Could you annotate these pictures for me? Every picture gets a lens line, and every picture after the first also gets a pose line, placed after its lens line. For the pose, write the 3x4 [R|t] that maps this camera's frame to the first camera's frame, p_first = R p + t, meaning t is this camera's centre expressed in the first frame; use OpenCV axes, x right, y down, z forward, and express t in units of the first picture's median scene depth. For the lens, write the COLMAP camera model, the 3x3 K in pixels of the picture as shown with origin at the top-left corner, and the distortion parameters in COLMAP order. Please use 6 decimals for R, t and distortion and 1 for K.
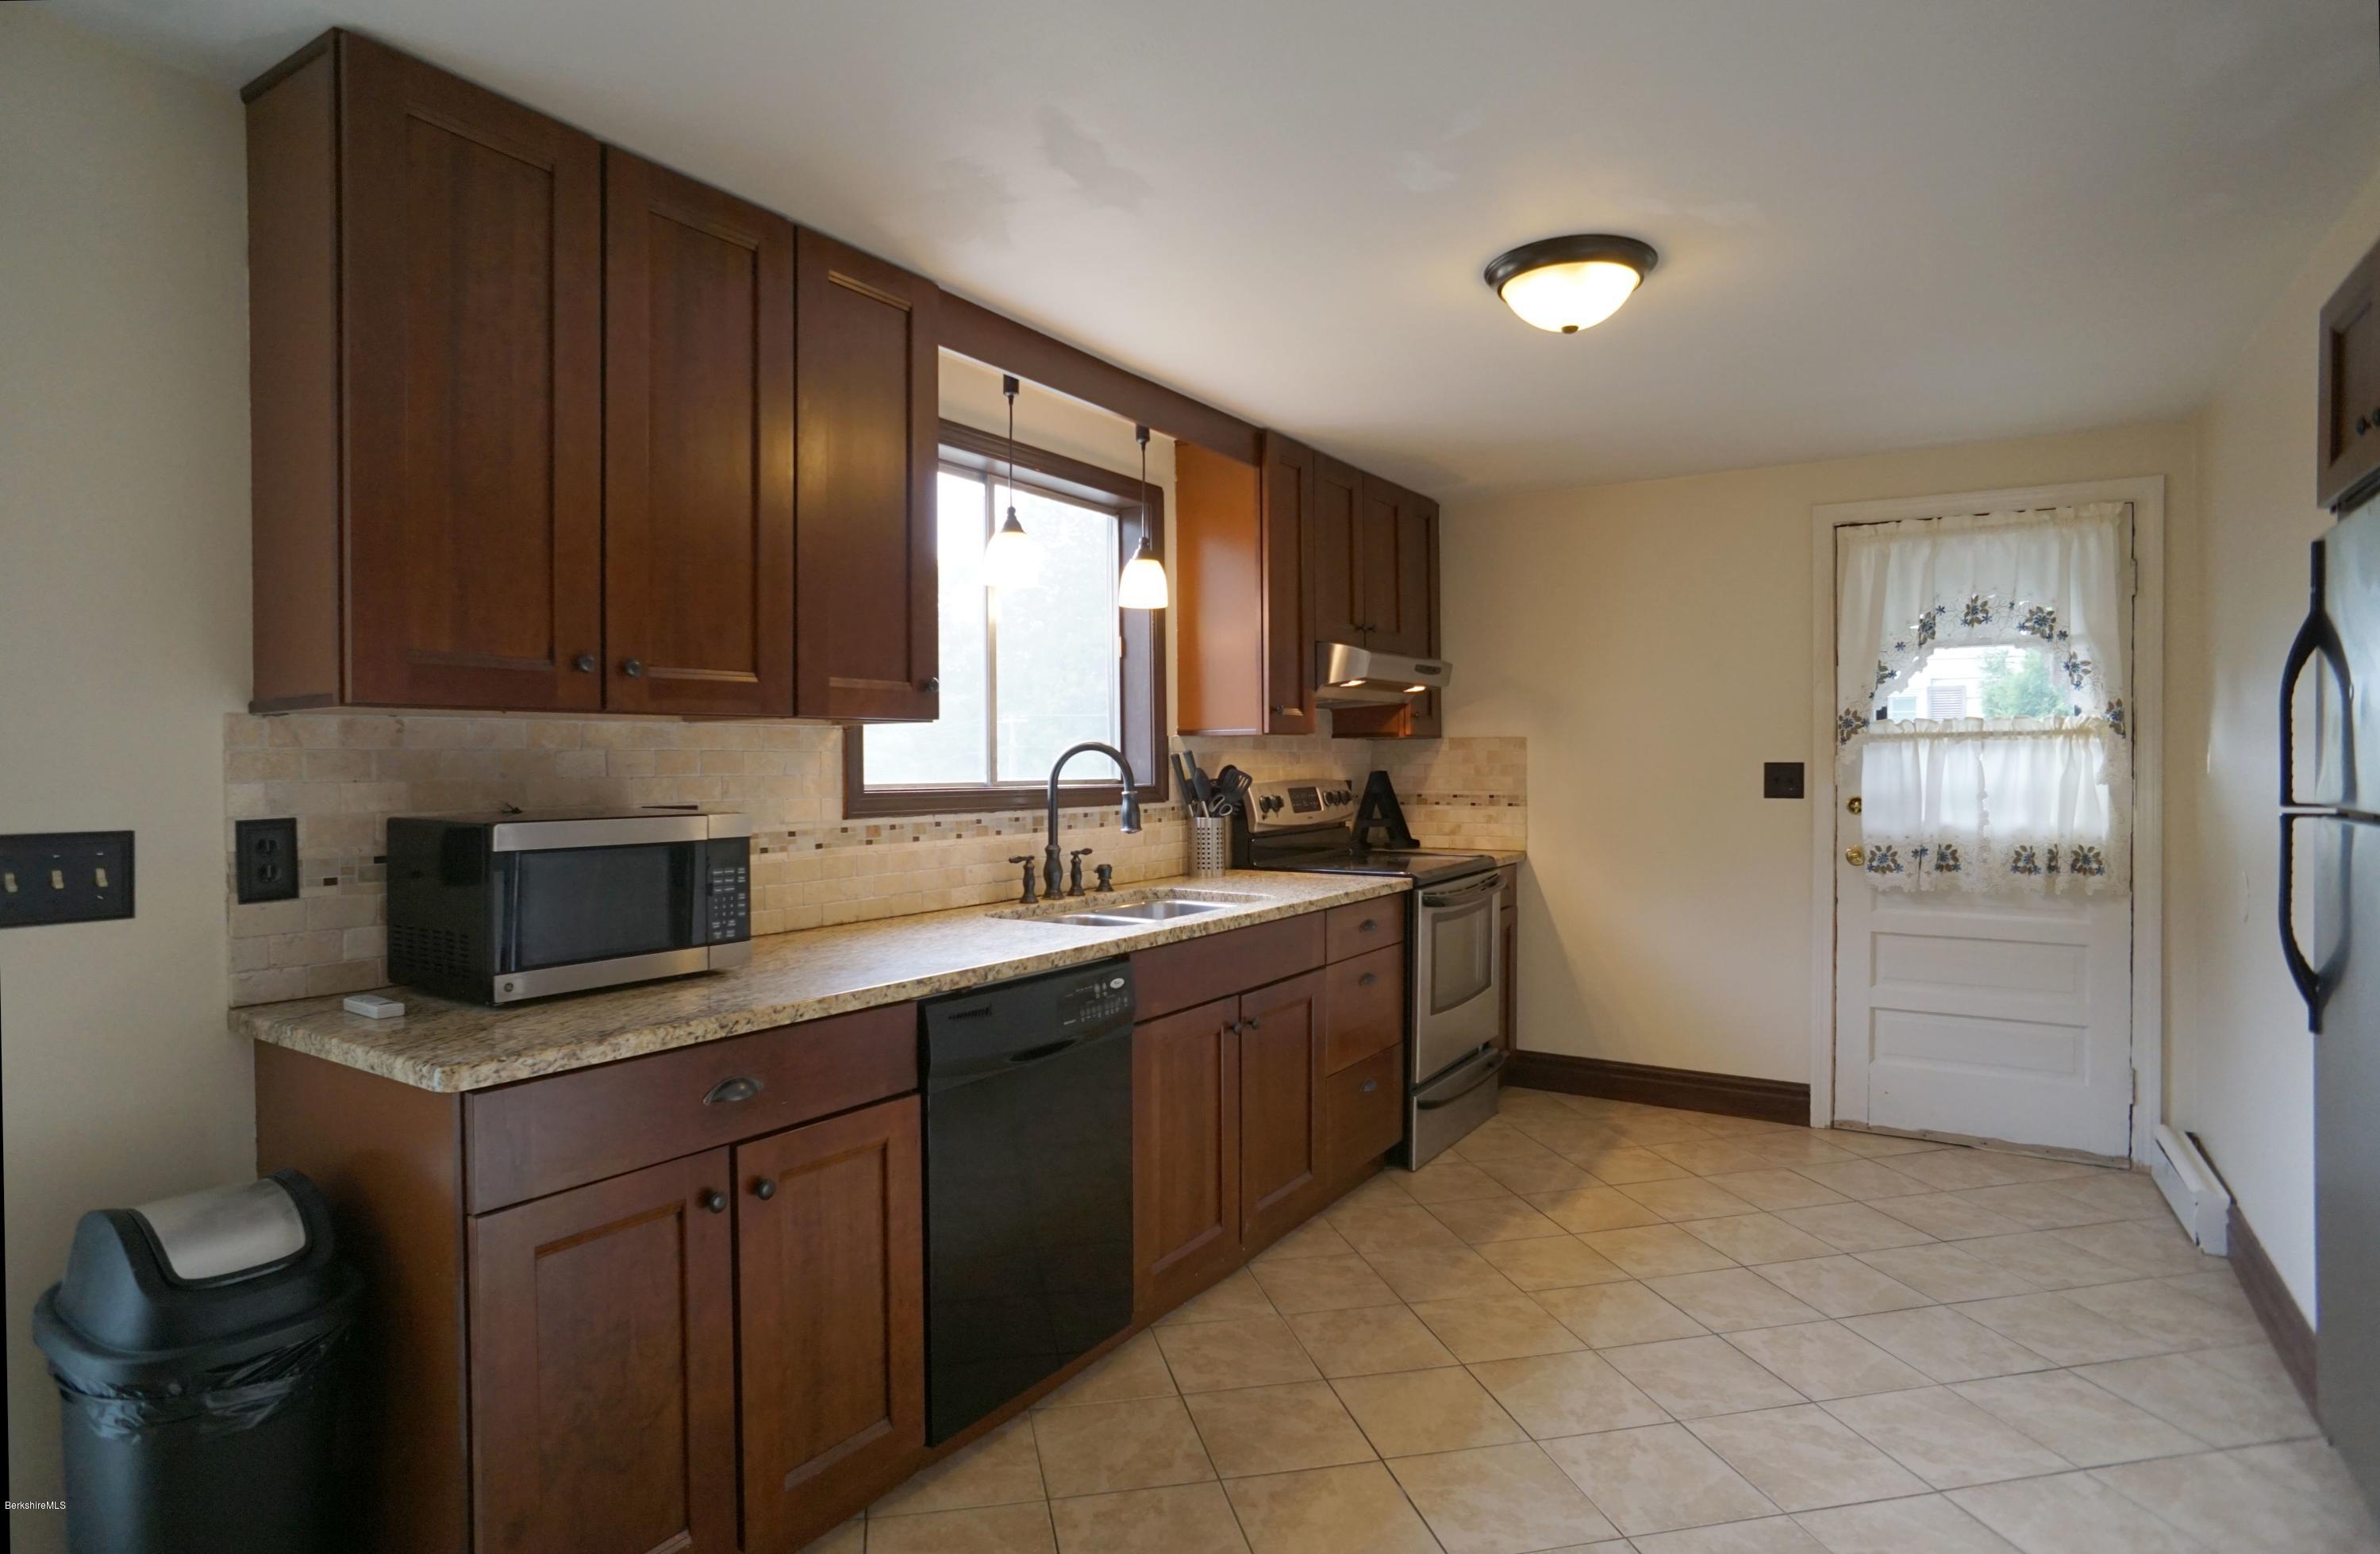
lens RADIAL K [[1260.3, 0, 1190.0], [0, 1260.3, 777.0], [0, 0, 1]] dist [-0.002242, -0.000282]
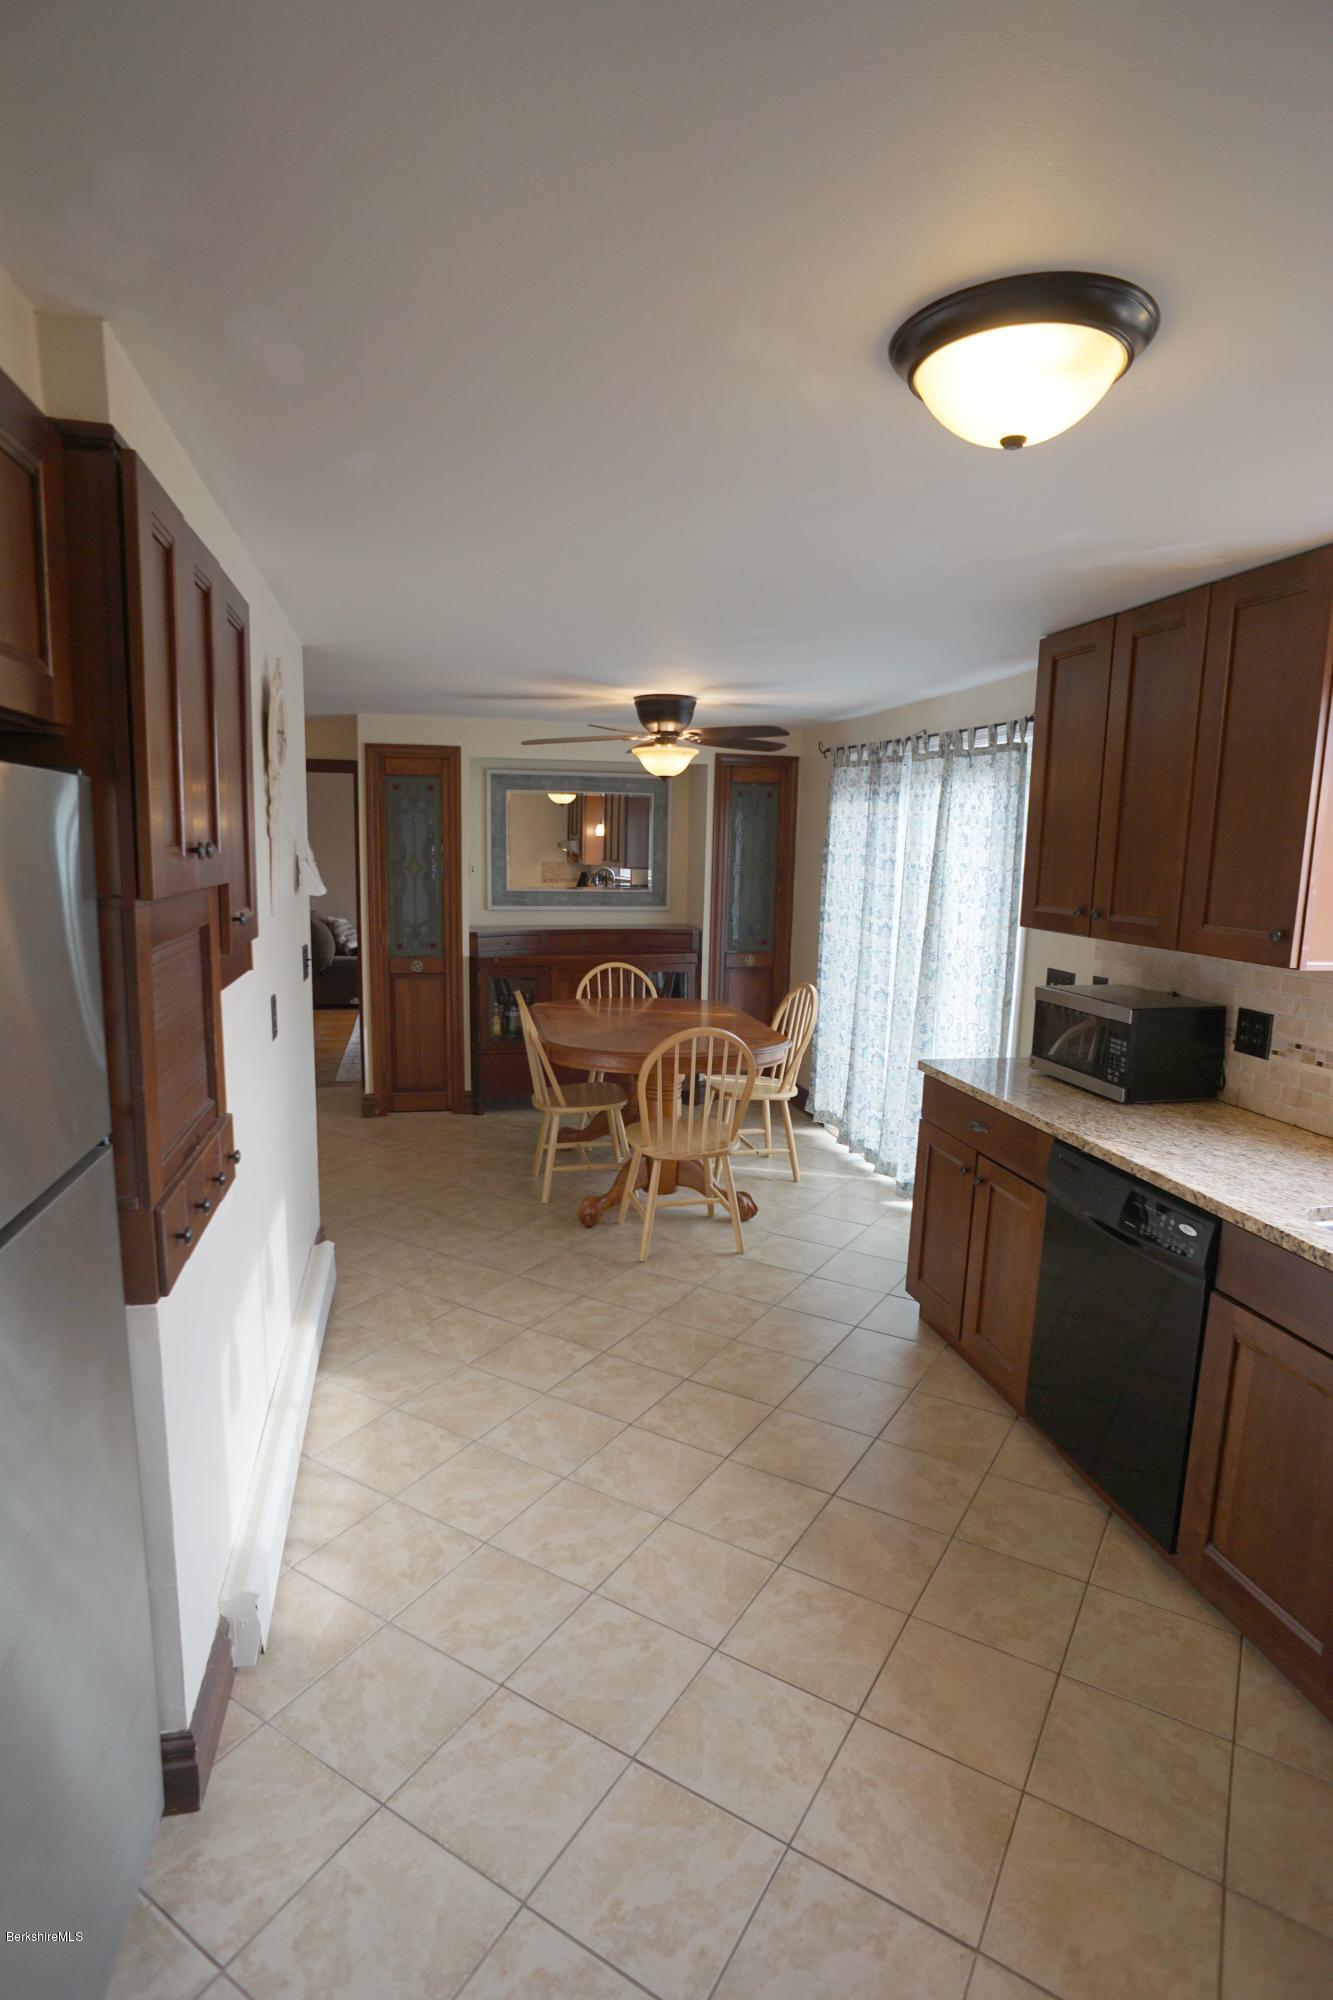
lens RADIAL K [[1051.5, 0, 665.9], [0, 1051.5, 1034.6], [0, 0, 1]] dist [-0.078744, 0.050811]
pose [[-0.702041, 0.110980, -0.703436, 0.694880], [-0.033246, 0.981597, 0.188046, -0.117037], [0.711360, 0.155403, -0.685432, 1.064772]]
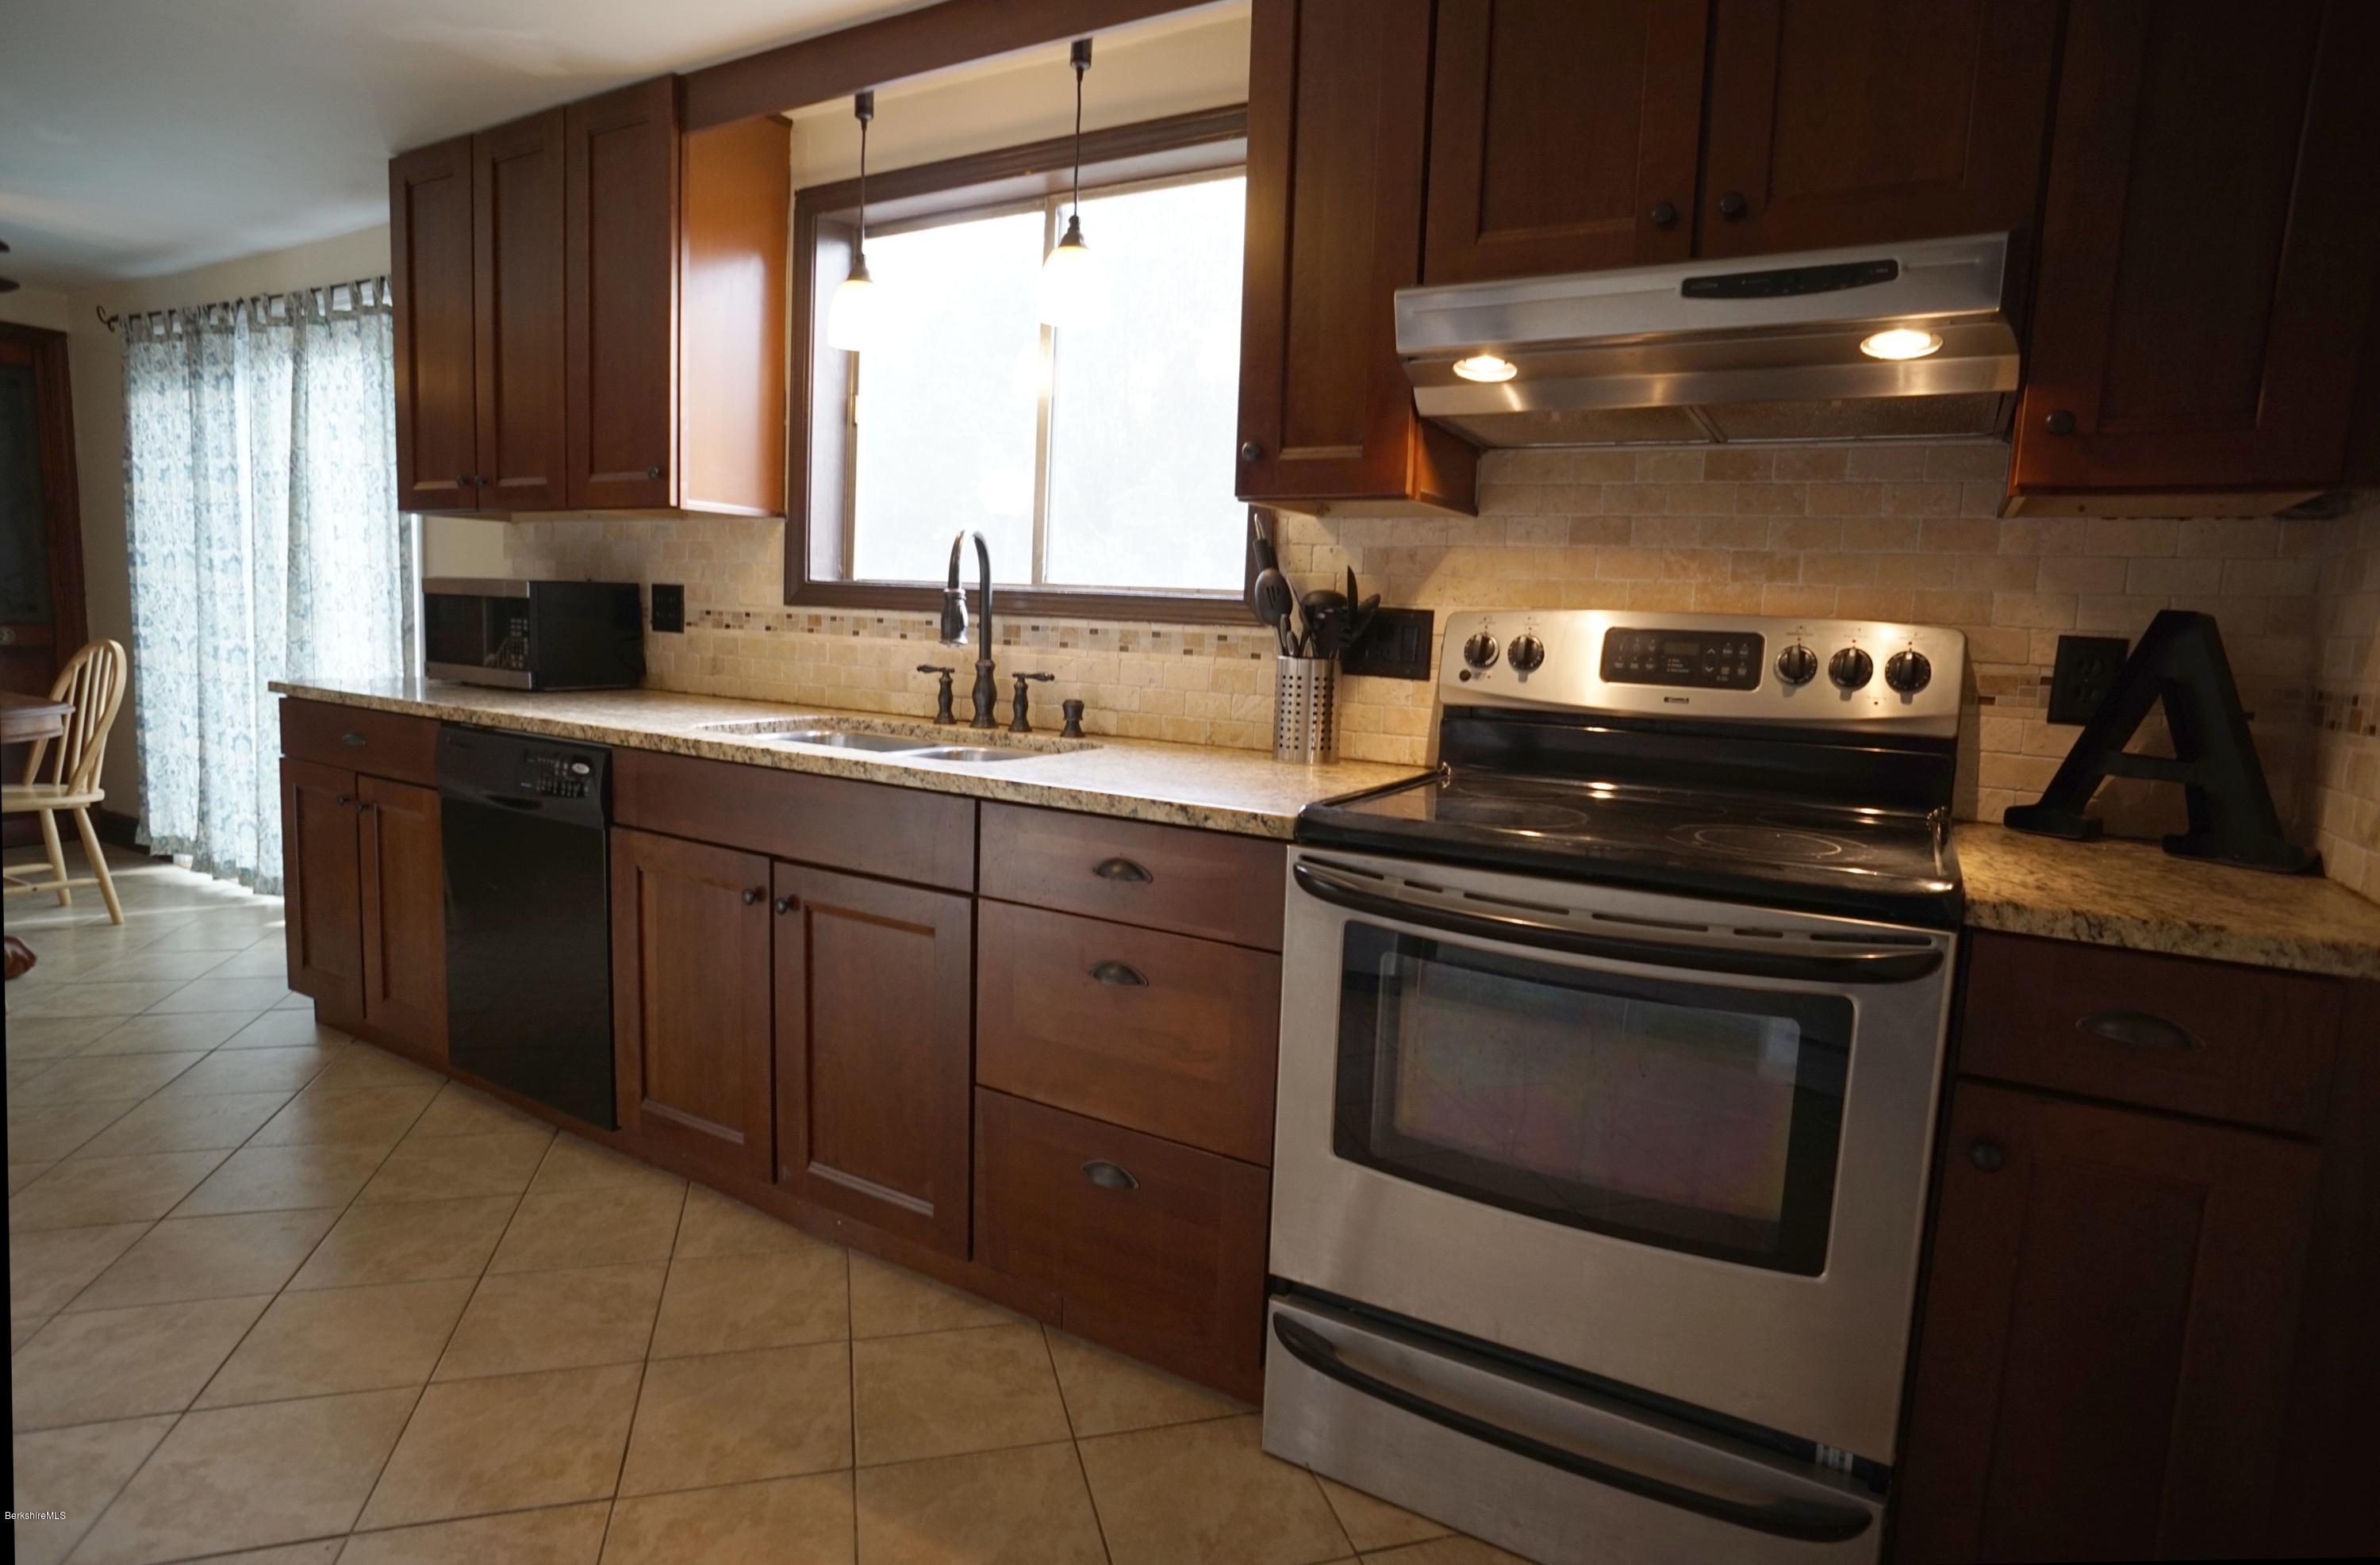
lens RADIAL K [[1279.8, 0, 1174.7], [0, 1279.8, 773.3], [0, 0, 1]] dist [-0.079137, 0.054575]
pose [[0.028714, 0.127105, -0.991474, 0.762797], [-0.056128, 0.990523, 0.125358, 0.019319], [0.998011, 0.052050, 0.035576, 1.203479]]
